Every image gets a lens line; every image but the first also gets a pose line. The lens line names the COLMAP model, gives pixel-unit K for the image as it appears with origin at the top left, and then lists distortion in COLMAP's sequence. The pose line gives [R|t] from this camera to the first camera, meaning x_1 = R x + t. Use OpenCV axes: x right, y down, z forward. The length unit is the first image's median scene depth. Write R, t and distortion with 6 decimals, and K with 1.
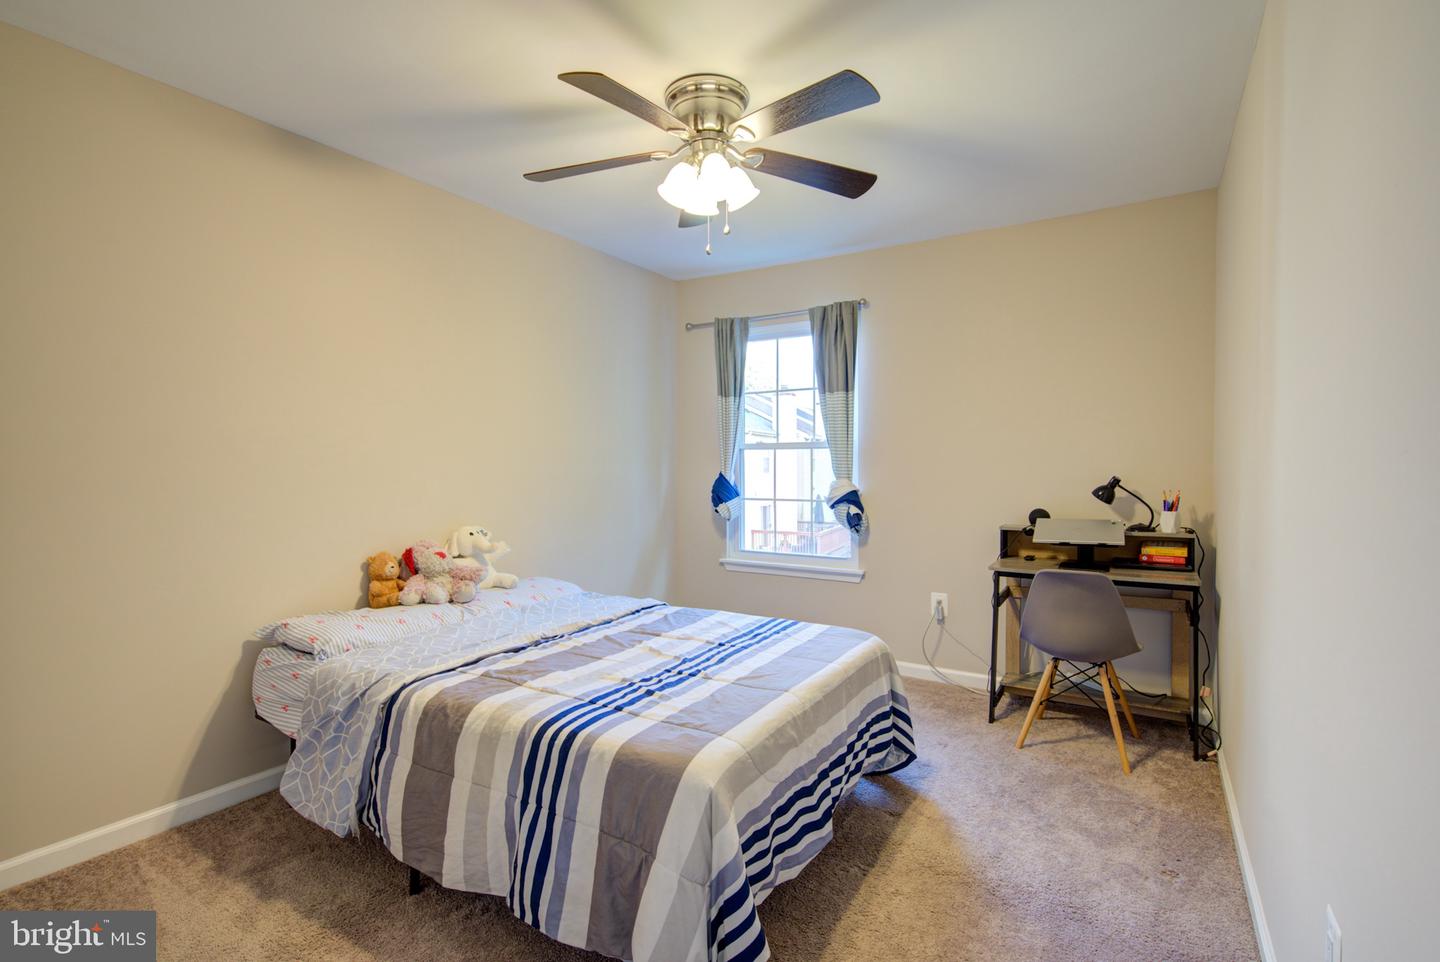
lens RADIAL K [[686.1, 0, 709.0], [0, 686.1, 476.2], [0, 0, 1]] dist [0.005794, -0.005590]
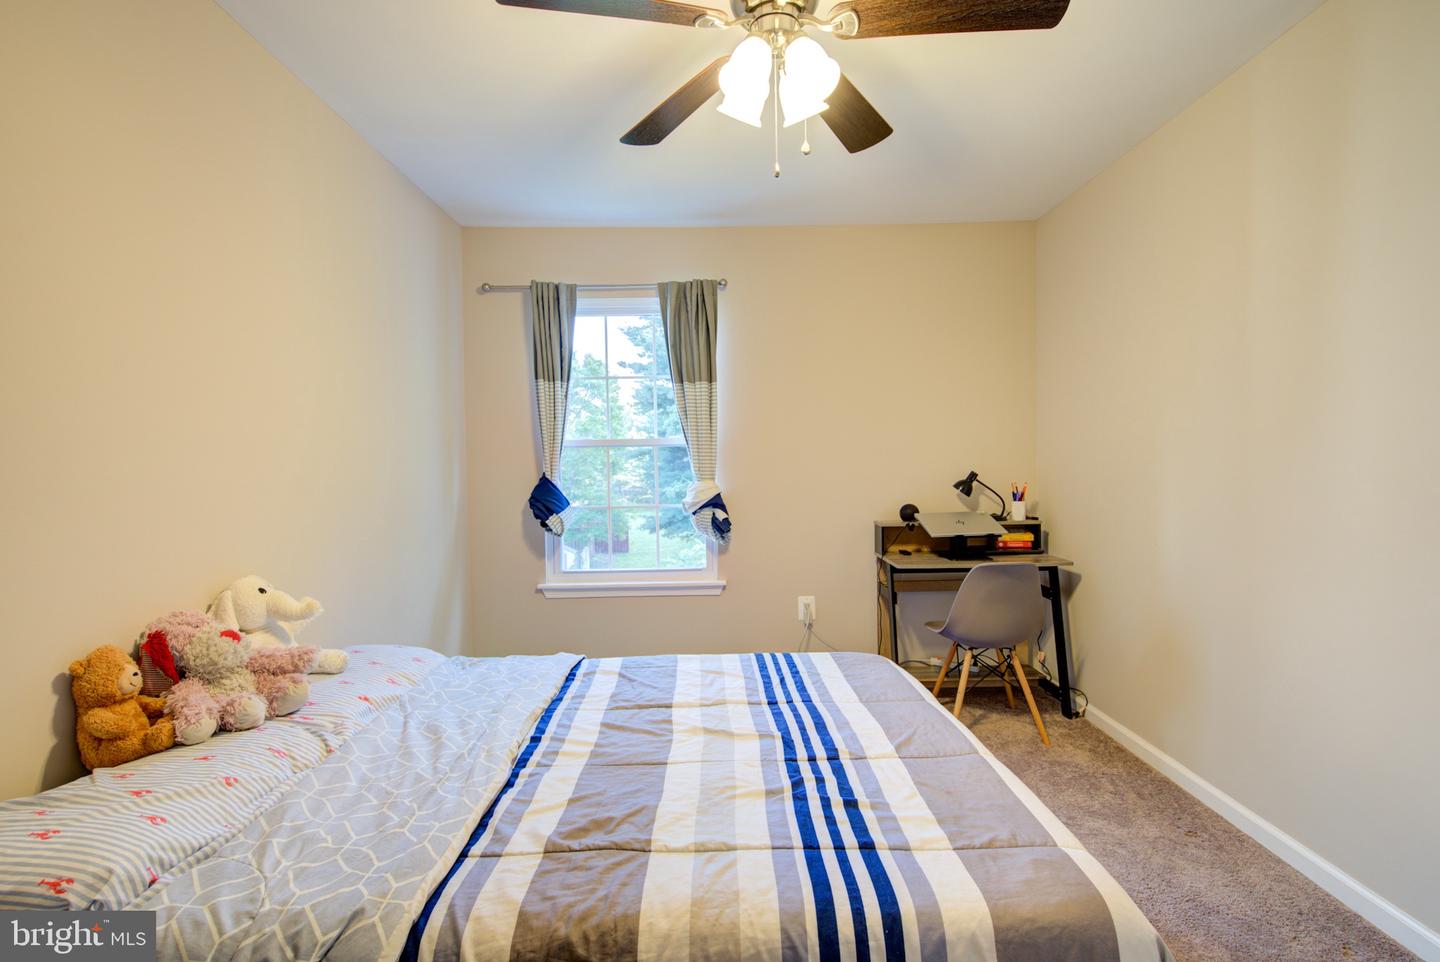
lens RADIAL K [[686.1, 0, 721.1], [0, 686.1, 473.0], [0, 0, 1]] dist [0.005794, -0.005590]
pose [[0.841217, -0.018757, 0.540373, -0.333161], [0.023072, 0.999733, -0.001216, -0.004675], [-0.540206, 0.013490, 0.841425, 0.305868]]
